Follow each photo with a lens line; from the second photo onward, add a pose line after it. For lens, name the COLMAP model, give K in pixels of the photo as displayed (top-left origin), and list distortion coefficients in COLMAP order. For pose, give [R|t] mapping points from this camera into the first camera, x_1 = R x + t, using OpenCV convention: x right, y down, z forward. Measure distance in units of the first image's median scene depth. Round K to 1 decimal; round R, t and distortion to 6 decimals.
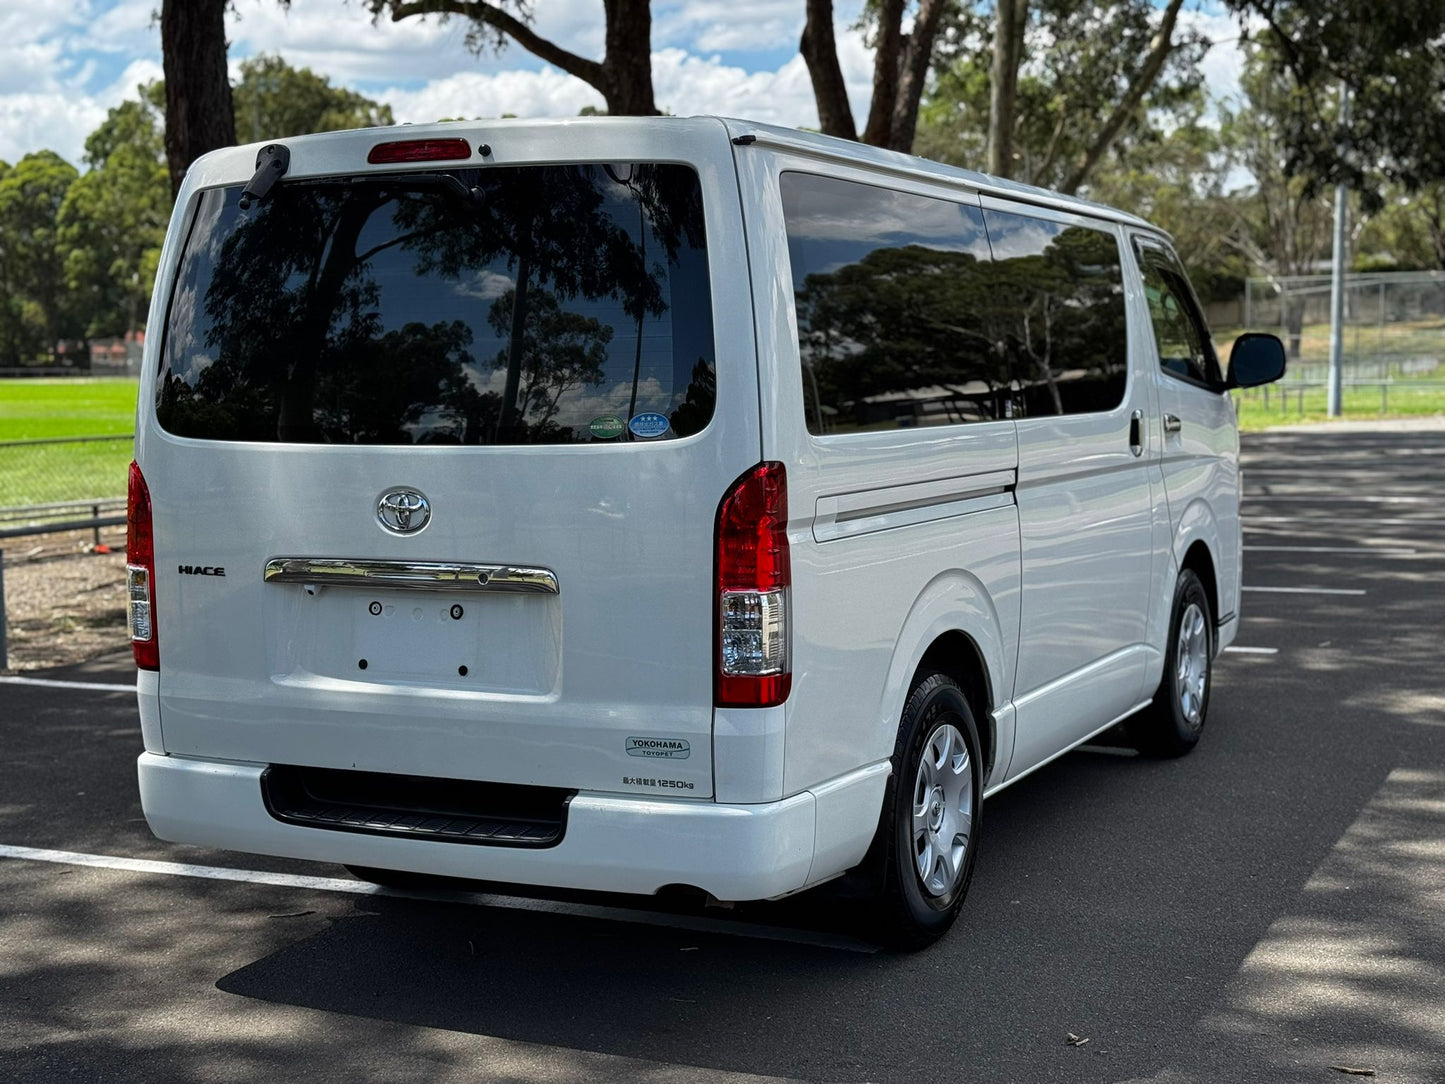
lens RADIAL K [[2061.4, 0, 725.6], [0, 2061.4, 538.4], [0, 0, 1]] dist [0.080126, 0.000000]
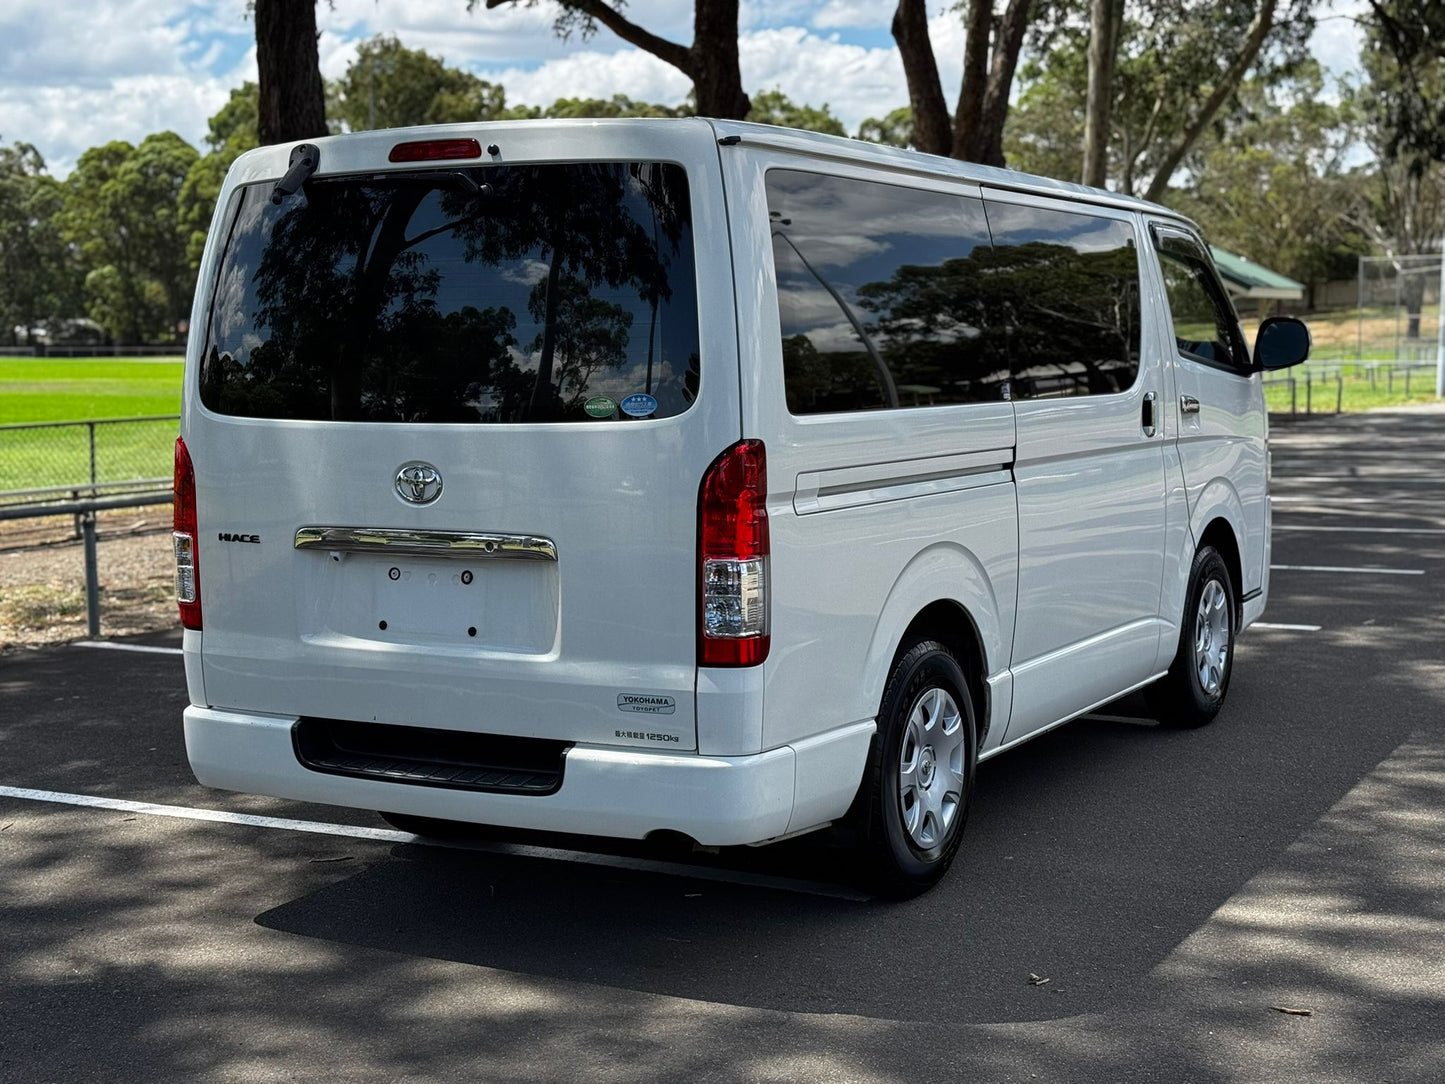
lens RADIAL K [[2061.4, 0, 736.2], [0, 2061.4, 541.9], [0, 0, 1]] dist [0.080126, 0.000000]
pose [[0.998770, 0.006574, -0.049138, 0.058398], [-0.005999, 0.999912, 0.011831, 0.003048], [0.049211, -0.011522, 0.998722, -0.067513]]
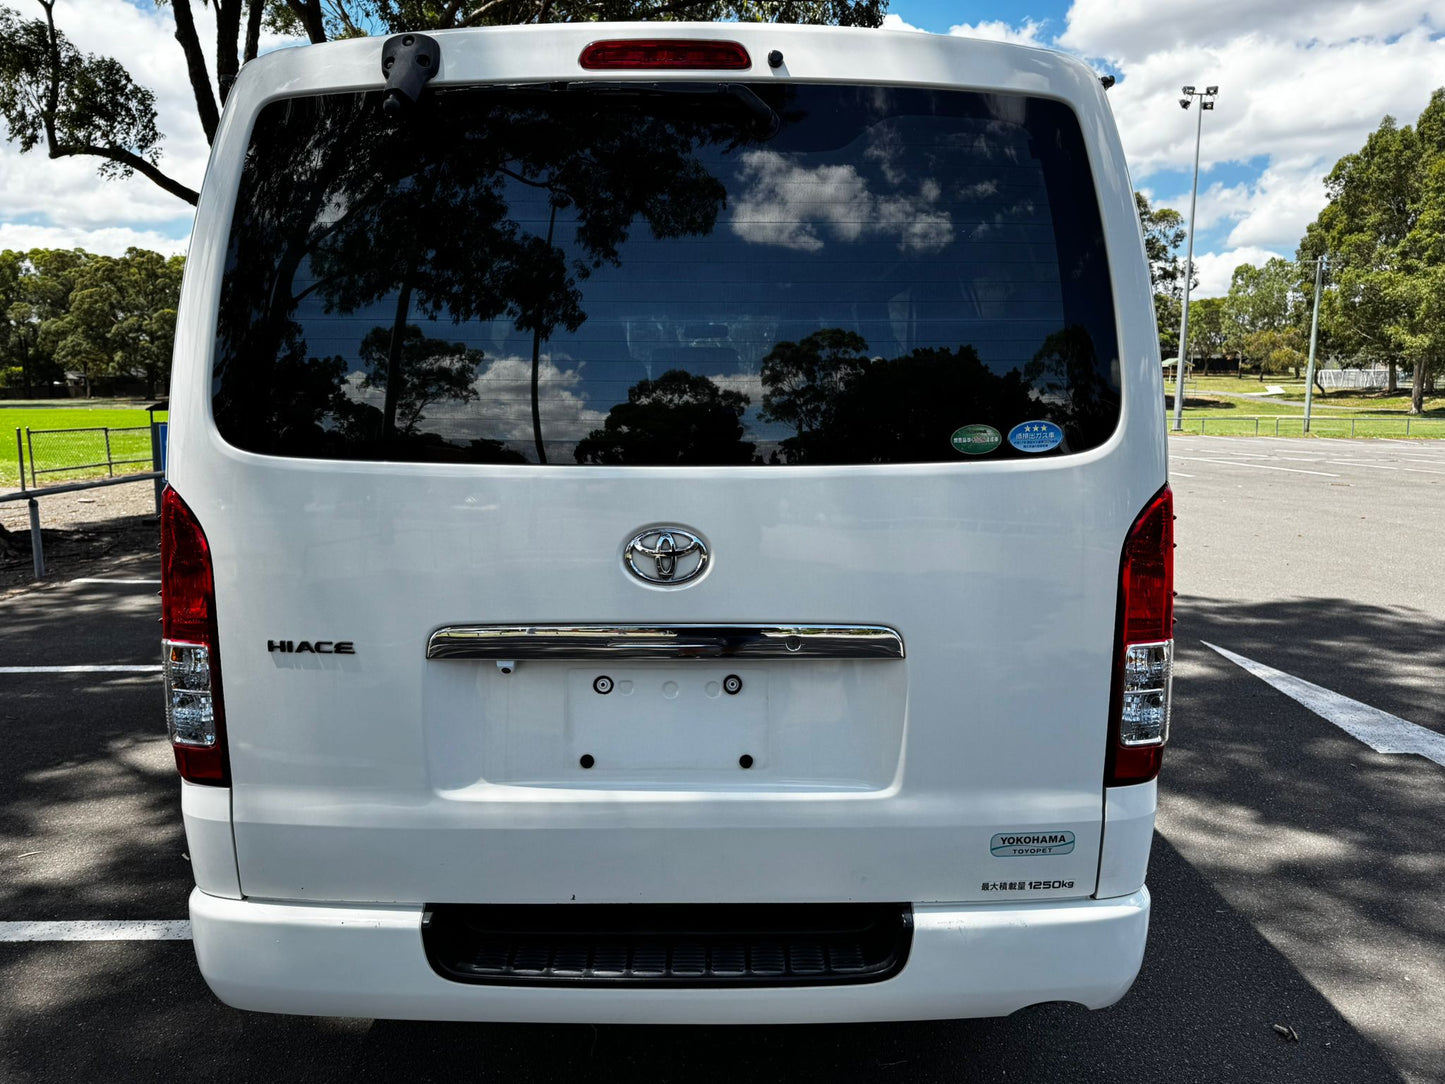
lens RADIAL K [[1032.2, 0, 732.7], [0, 1032.2, 534.8], [0, 0, 1]] dist [0.032864, -0.045195]
pose [[0.899609, -0.040864, 0.434780, -0.266917], [0.022884, 0.998656, 0.046513, -0.033644], [-0.436096, -0.031894, 0.899335, 0.606118]]
